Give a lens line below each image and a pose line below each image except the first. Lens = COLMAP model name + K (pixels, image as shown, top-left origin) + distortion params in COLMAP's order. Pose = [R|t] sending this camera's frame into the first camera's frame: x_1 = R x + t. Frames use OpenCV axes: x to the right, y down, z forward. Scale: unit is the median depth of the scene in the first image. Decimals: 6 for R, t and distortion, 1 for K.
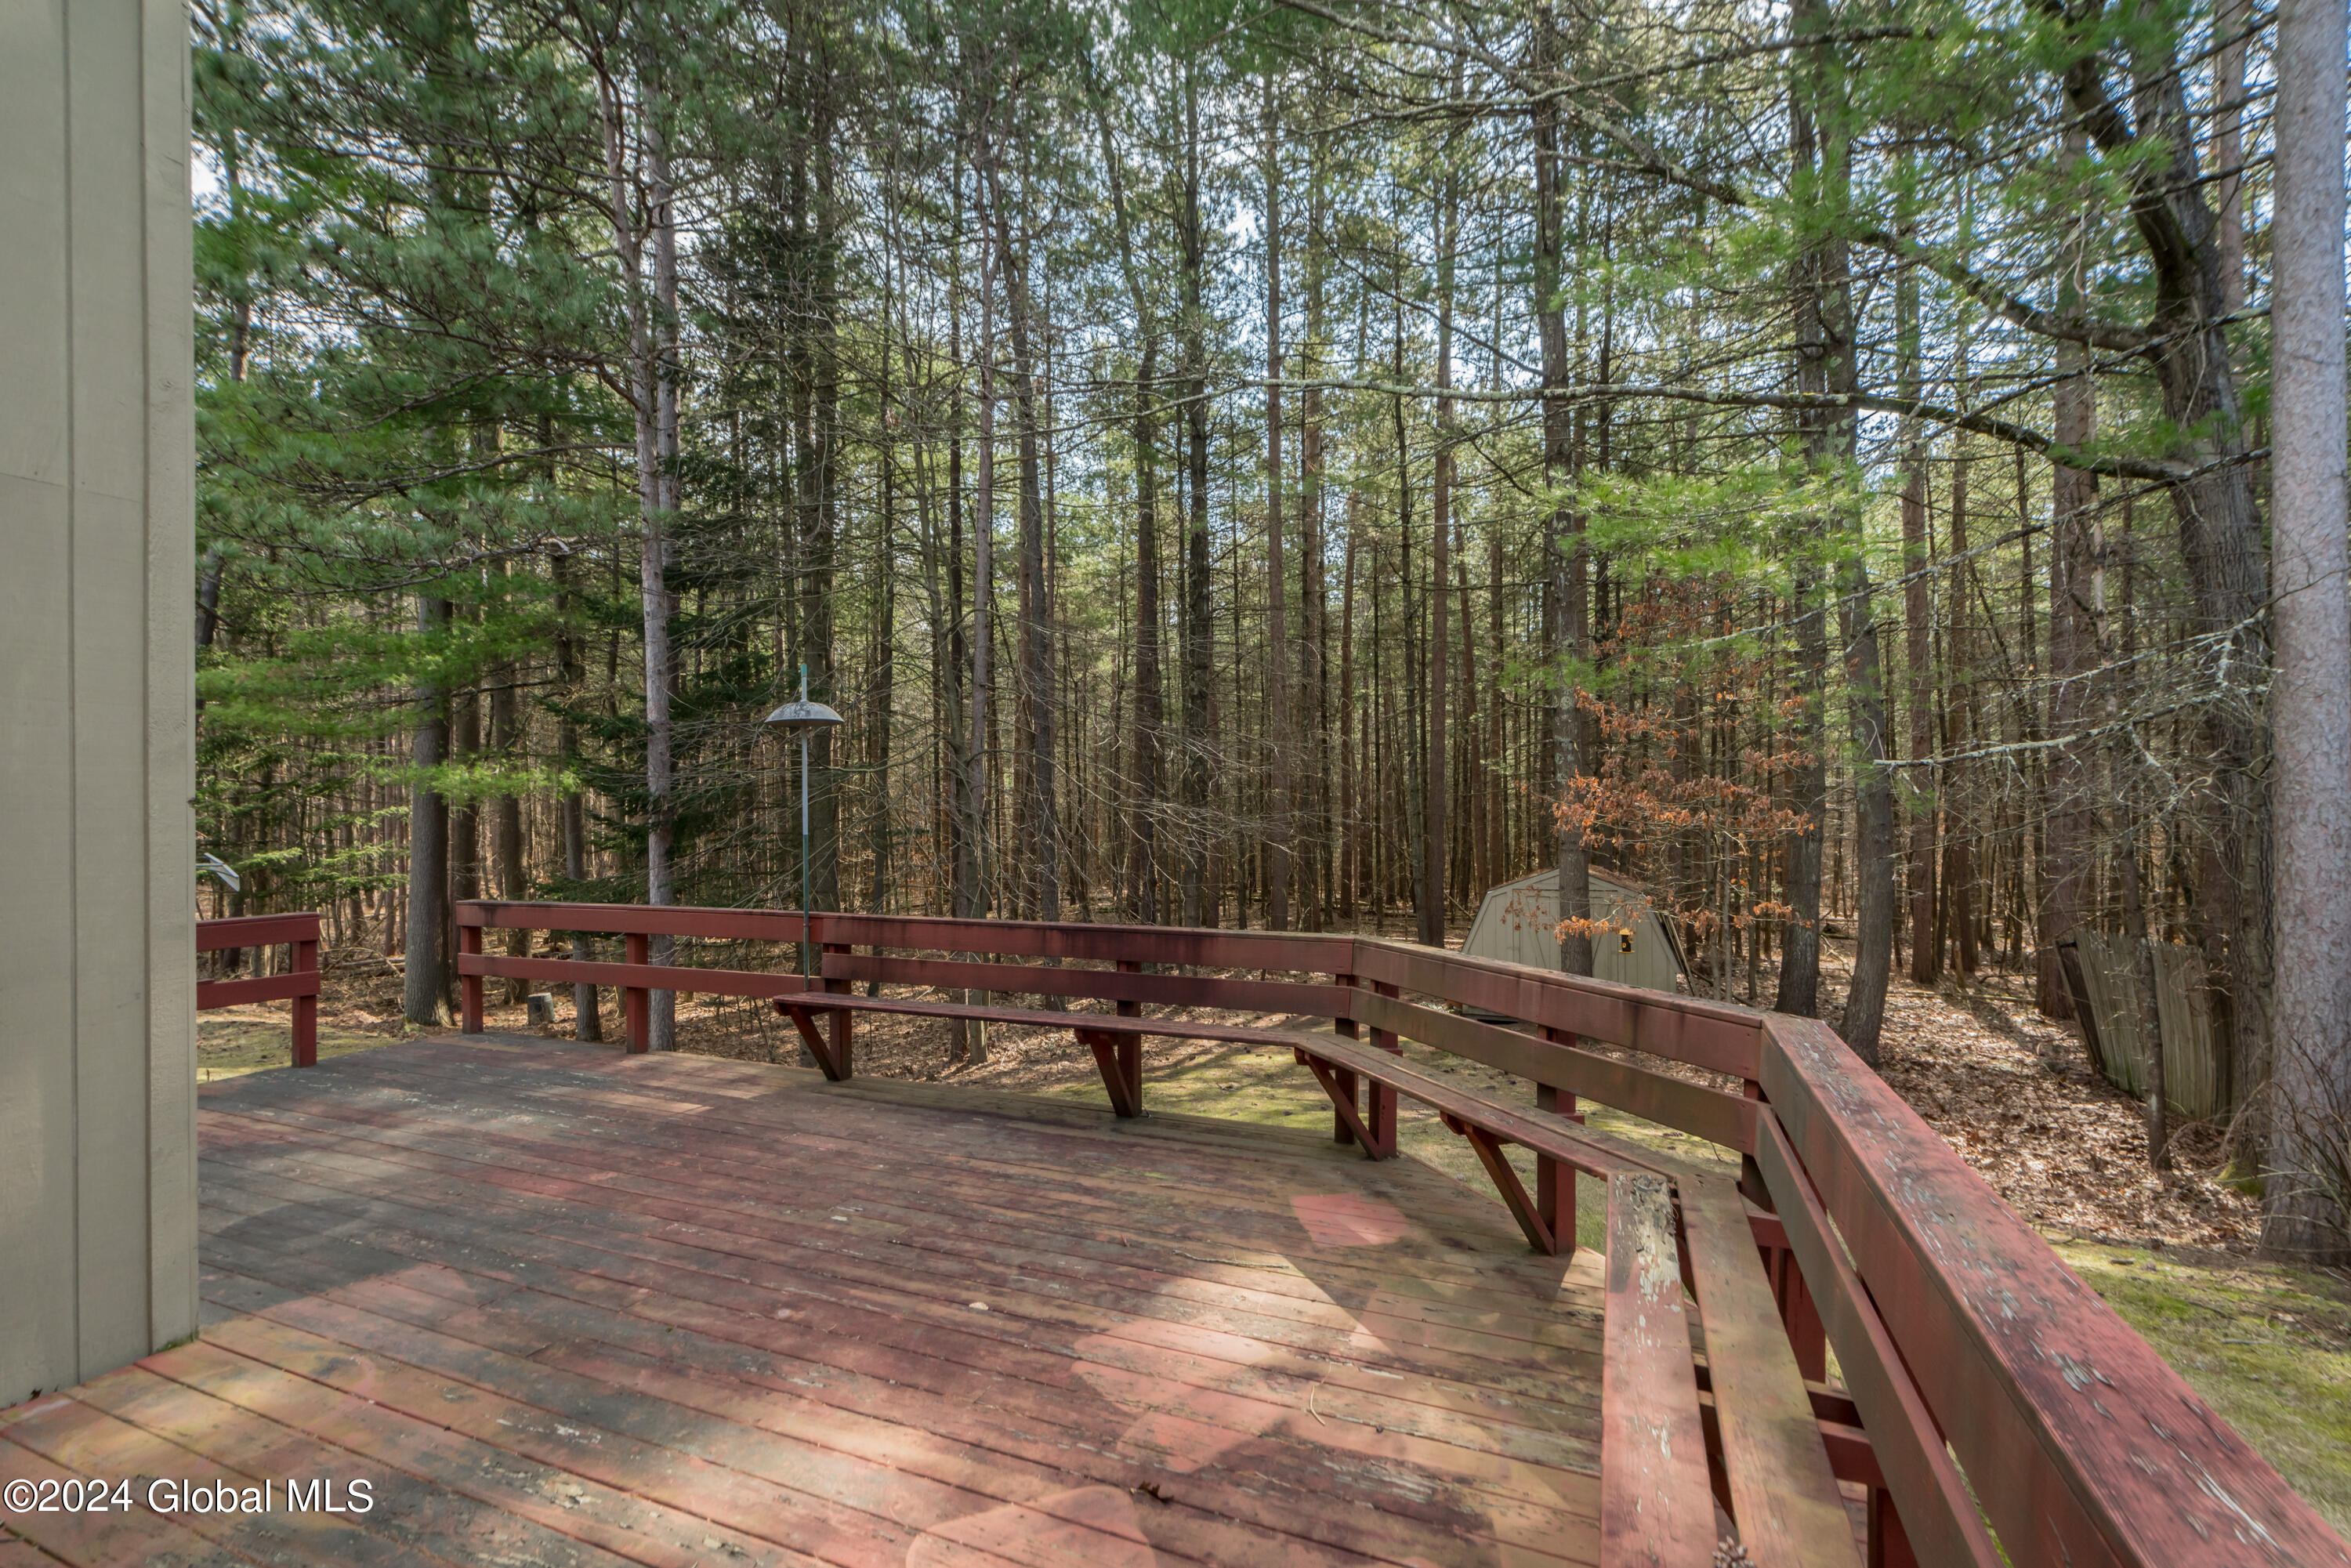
lens RADIAL K [[1041.3, 0, 1173.0], [0, 1041.3, 812.6], [0, 0, 1]] dist [-0.000324, 0.000684]
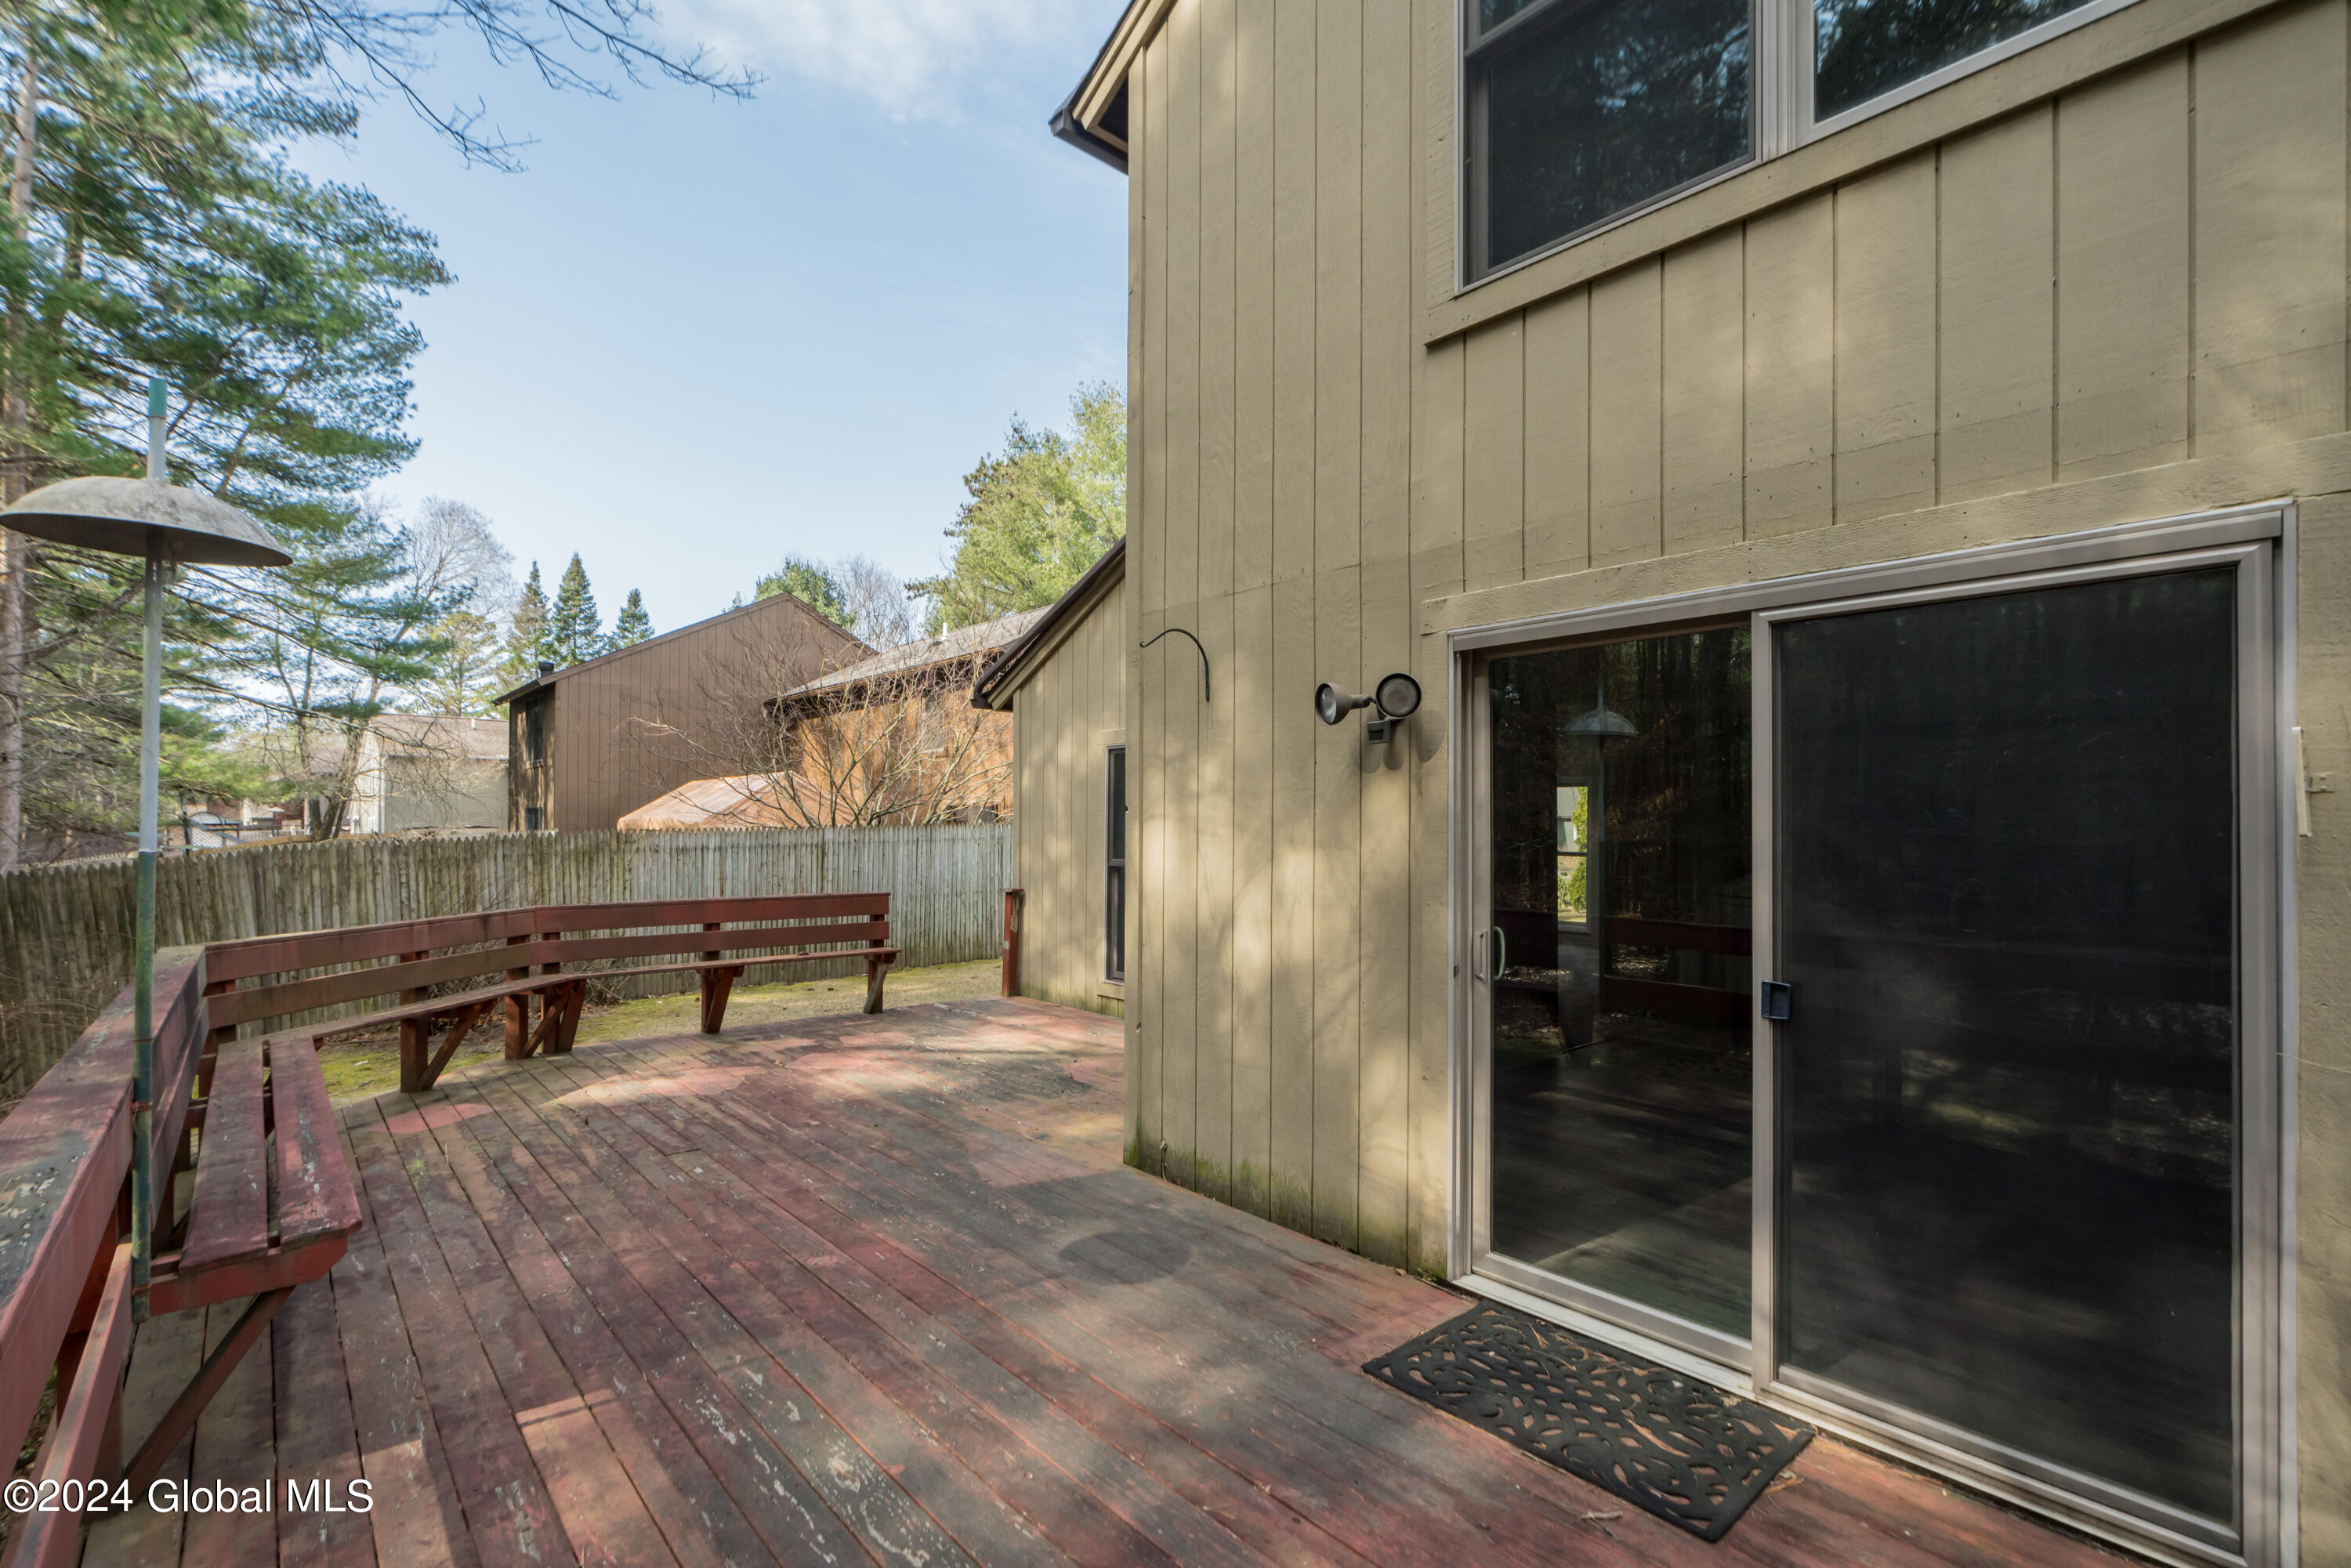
lens RADIAL K [[1041.3, 0, 1173.0], [0, 1041.3, 812.6], [0, 0, 1]] dist [-0.000324, 0.000684]
pose [[-0.903599, 0.005697, 0.428341, -0.894673], [0.000923, 0.999935, -0.011354, 0.007062], [-0.428378, -0.009864, -0.903546, 1.265404]]
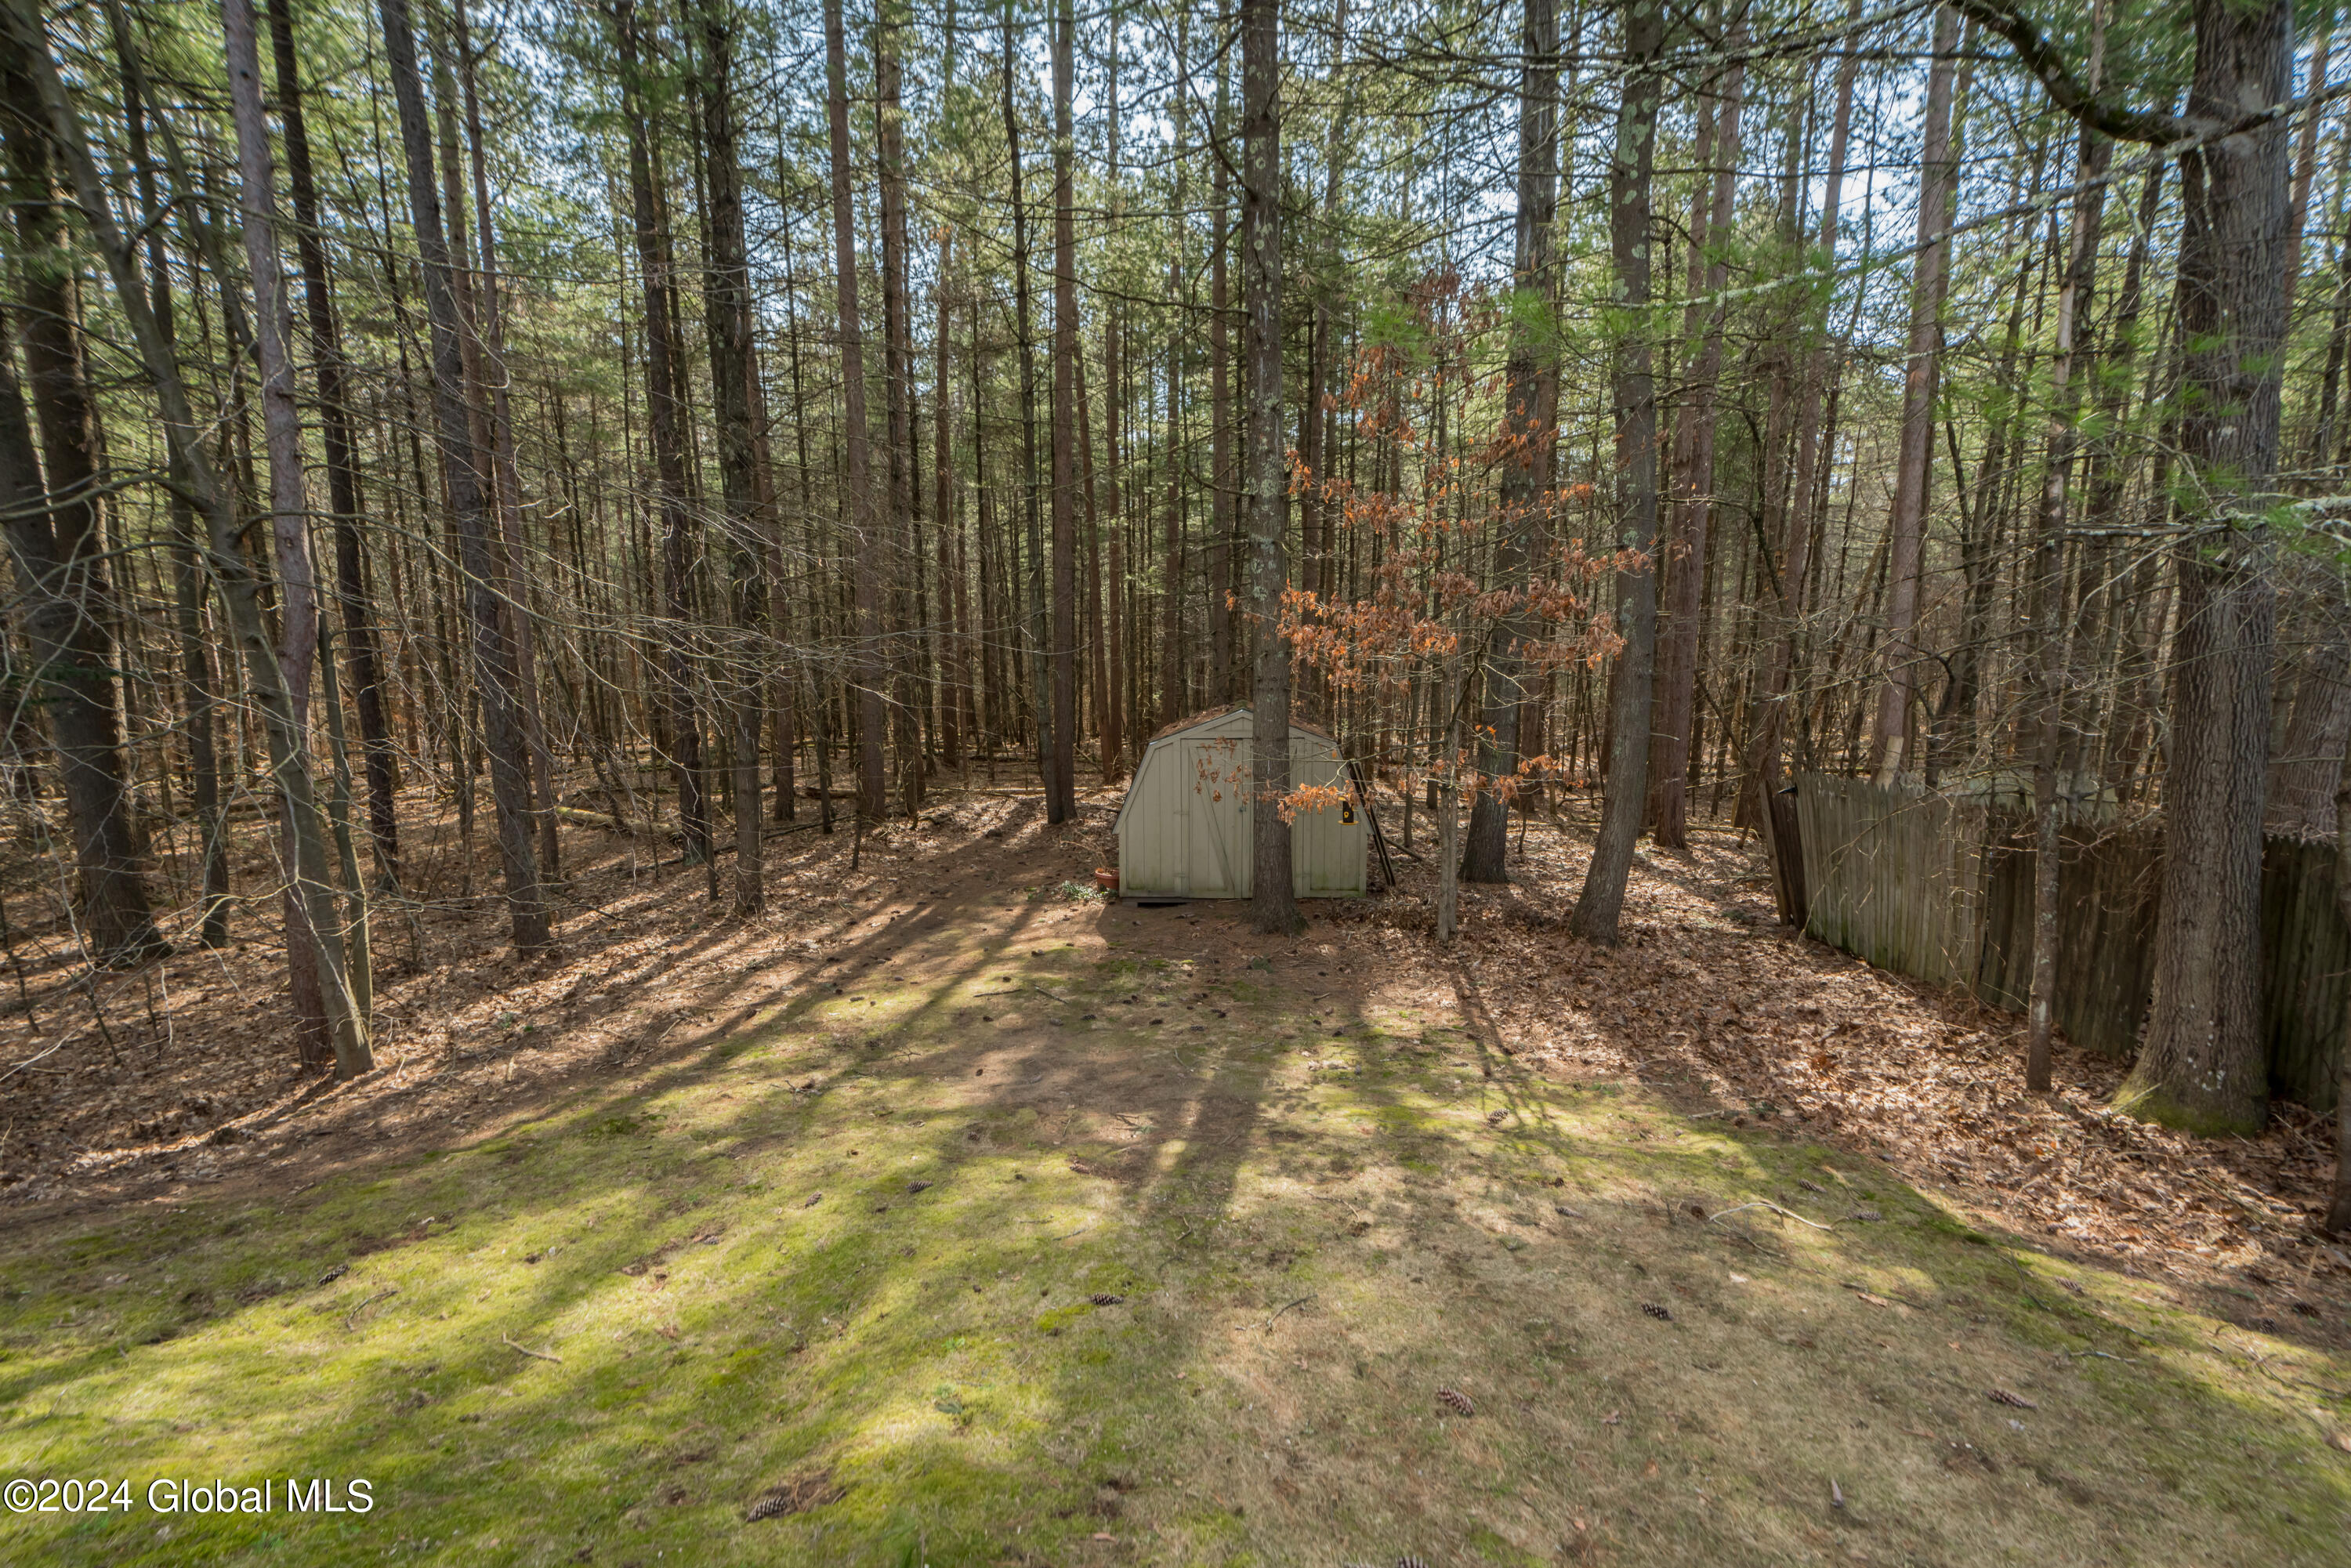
lens RADIAL K [[1041.3, 0, 1173.0], [0, 1041.3, 812.6], [0, 0, 1]] dist [-0.000324, 0.000684]
pose [[0.927578, -0.059569, 0.368849, 0.079263], [-0.000122, 0.987161, 0.159731, 0.008921], [-0.373629, -0.148208, 0.915661, 0.818632]]
